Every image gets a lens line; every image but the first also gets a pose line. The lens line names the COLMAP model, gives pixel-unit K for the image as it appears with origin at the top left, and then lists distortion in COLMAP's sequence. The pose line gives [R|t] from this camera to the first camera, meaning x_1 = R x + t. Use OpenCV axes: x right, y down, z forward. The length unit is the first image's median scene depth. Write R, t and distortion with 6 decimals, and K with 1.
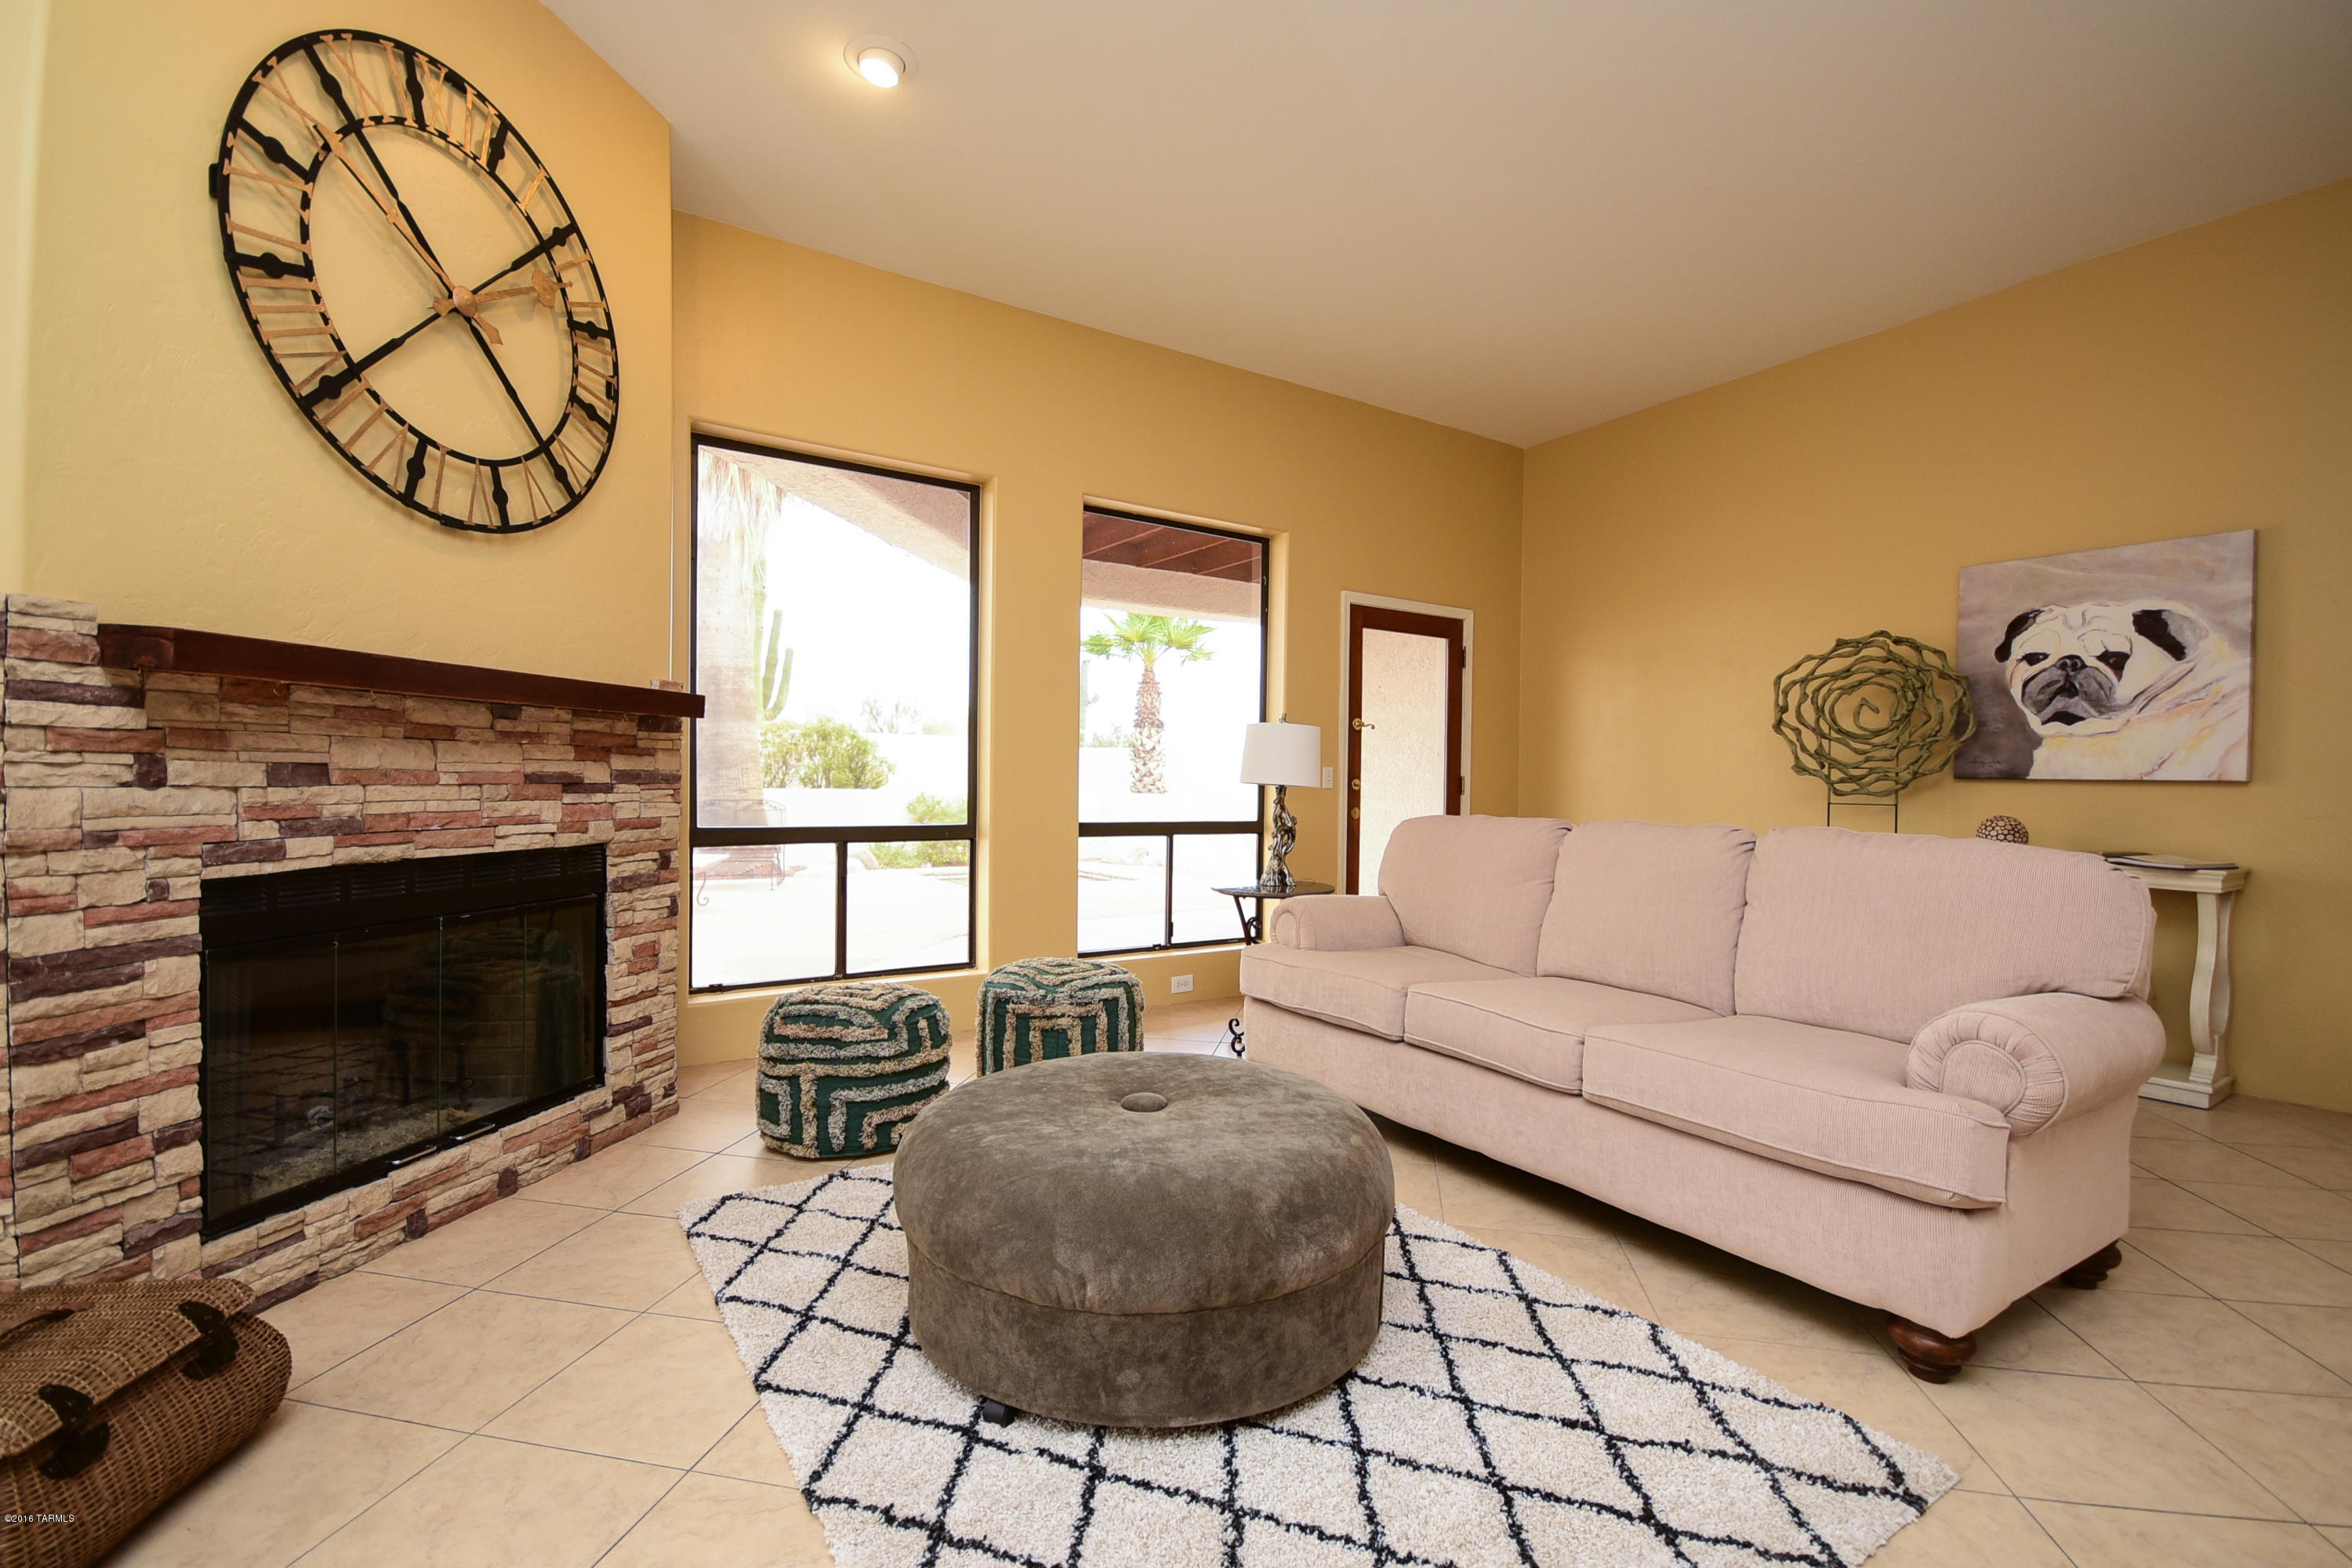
lens RADIAL K [[1039.0, 0, 1167.2], [0, 1039.0, 782.6], [0, 0, 1]] dist [0.006864, -0.005279]
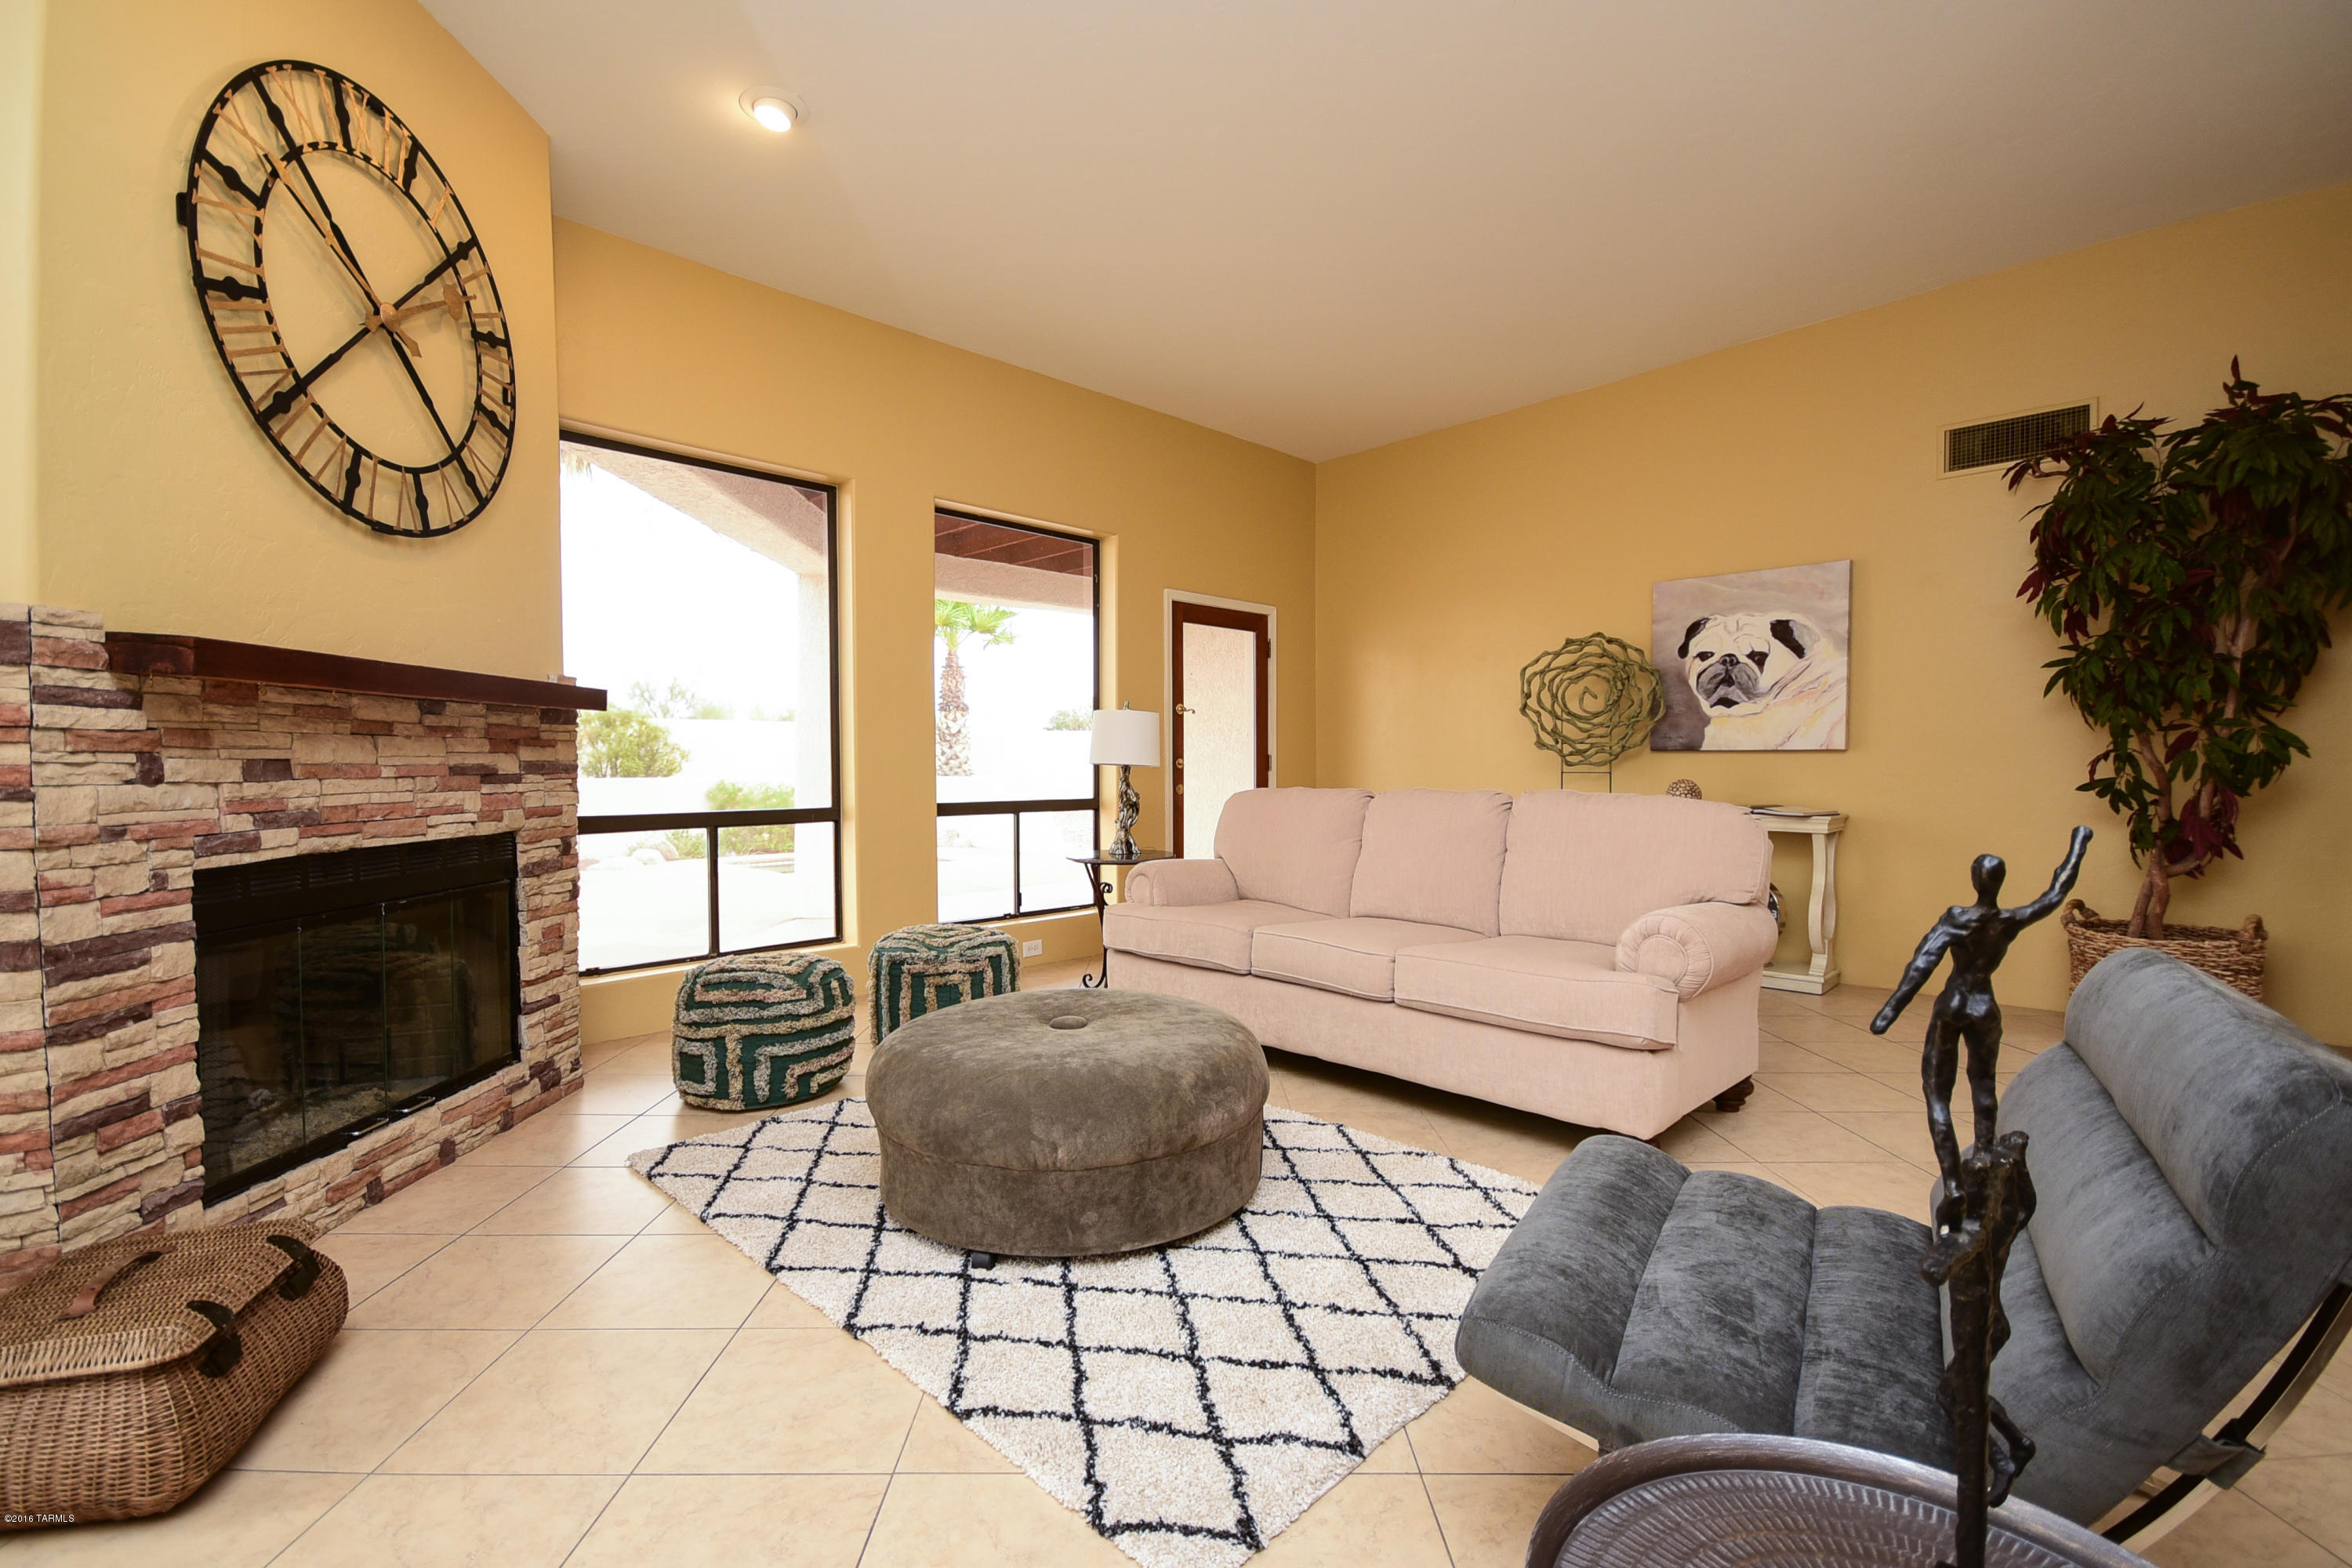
lens RADIAL K [[1039.0, 0, 1172.3], [0, 1039.0, 774.9], [0, 0, 1]] dist [0.006864, -0.005279]
pose [[0.977830, -0.019324, 0.208509, -0.083592], [0.016997, 0.999772, 0.012949, -0.000561], [-0.208711, -0.009118, 0.977935, -0.124549]]
